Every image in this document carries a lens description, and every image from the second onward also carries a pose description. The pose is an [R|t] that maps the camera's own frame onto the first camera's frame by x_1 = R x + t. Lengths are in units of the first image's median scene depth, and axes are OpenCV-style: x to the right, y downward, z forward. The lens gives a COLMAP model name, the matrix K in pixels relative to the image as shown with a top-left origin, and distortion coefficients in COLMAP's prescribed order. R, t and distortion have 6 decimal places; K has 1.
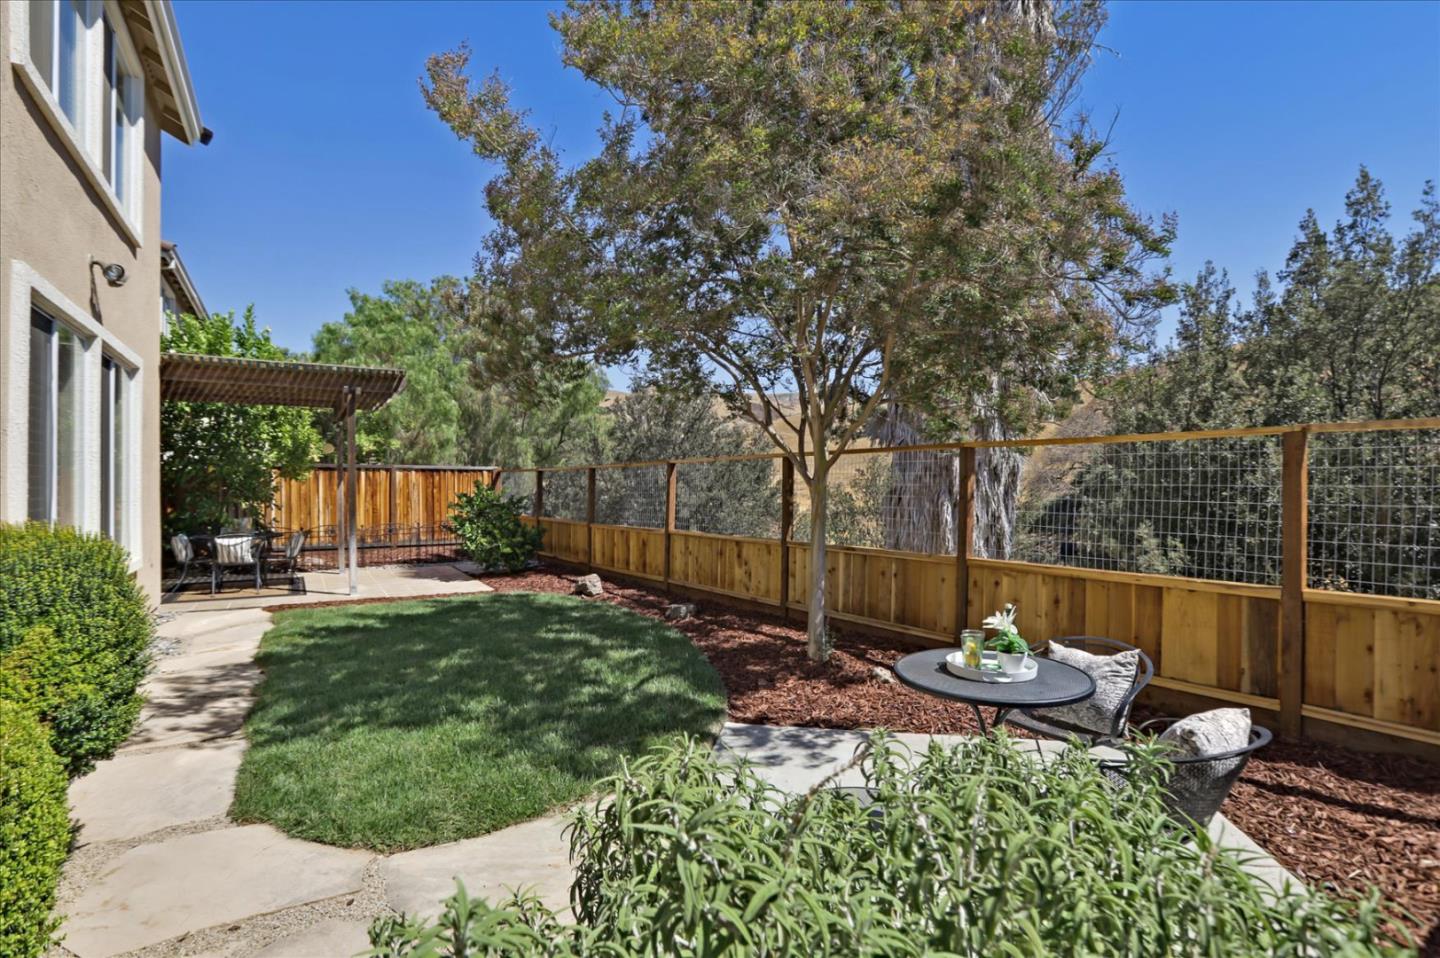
lens RADIAL K [[666.4, 0, 723.4], [0, 666.4, 480.0], [0, 0, 1]] dist [-0.045636, 0.013899]
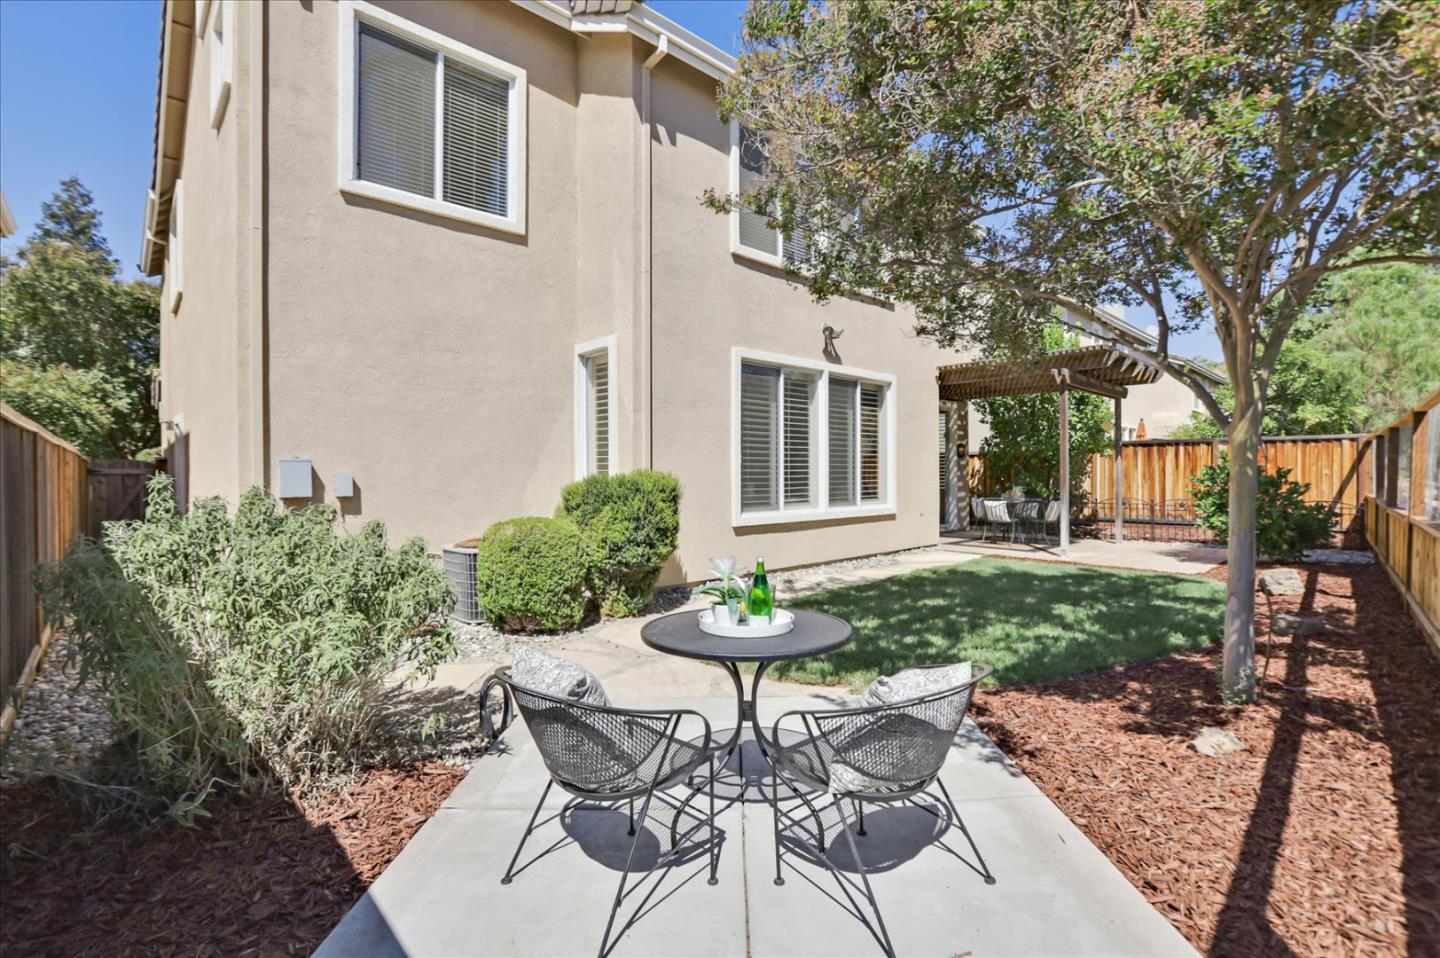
lens RADIAL K [[666.4, 0, 733.9], [0, 666.4, 479.1], [0, 0, 1]] dist [-0.045636, 0.013899]
pose [[0.180076, 0.006194, -0.983633, 0.521710], [0.011967, 0.999892, 0.008487, 0.035978], [0.983580, -0.013300, 0.179983, 0.342800]]
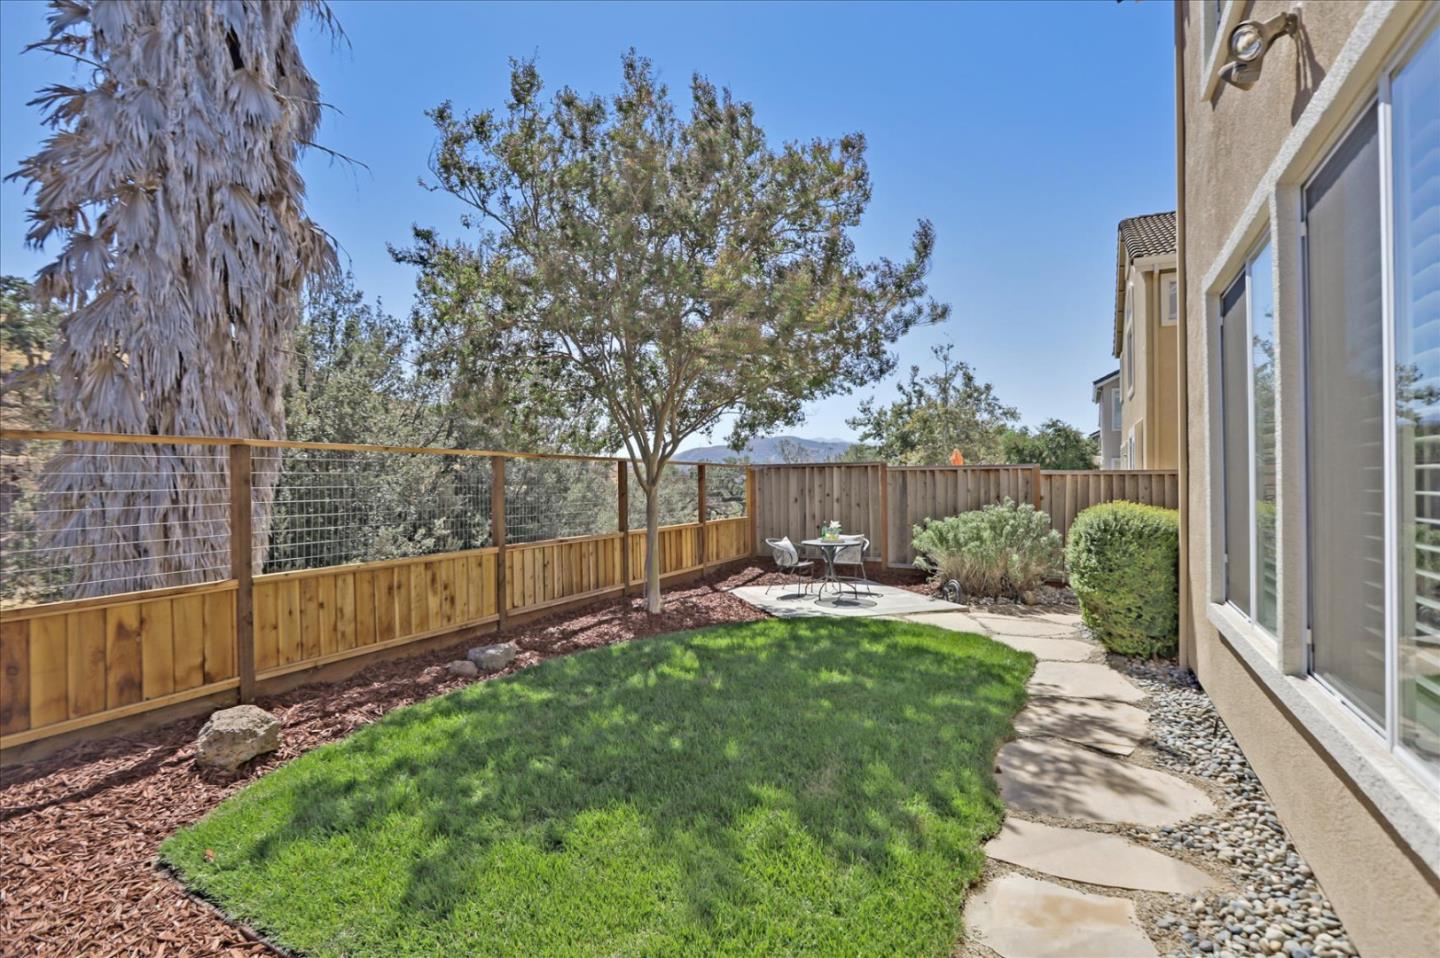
lens RADIAL K [[666.4, 0, 720.1], [0, 666.4, 483.4], [0, 0, 1]] dist [-0.045636, 0.013899]
pose [[-0.458735, 0.003240, 0.888567, -0.893779], [-0.008449, 0.999932, -0.008008, 0.007336], [-0.888533, -0.011181, -0.458677, 1.192784]]
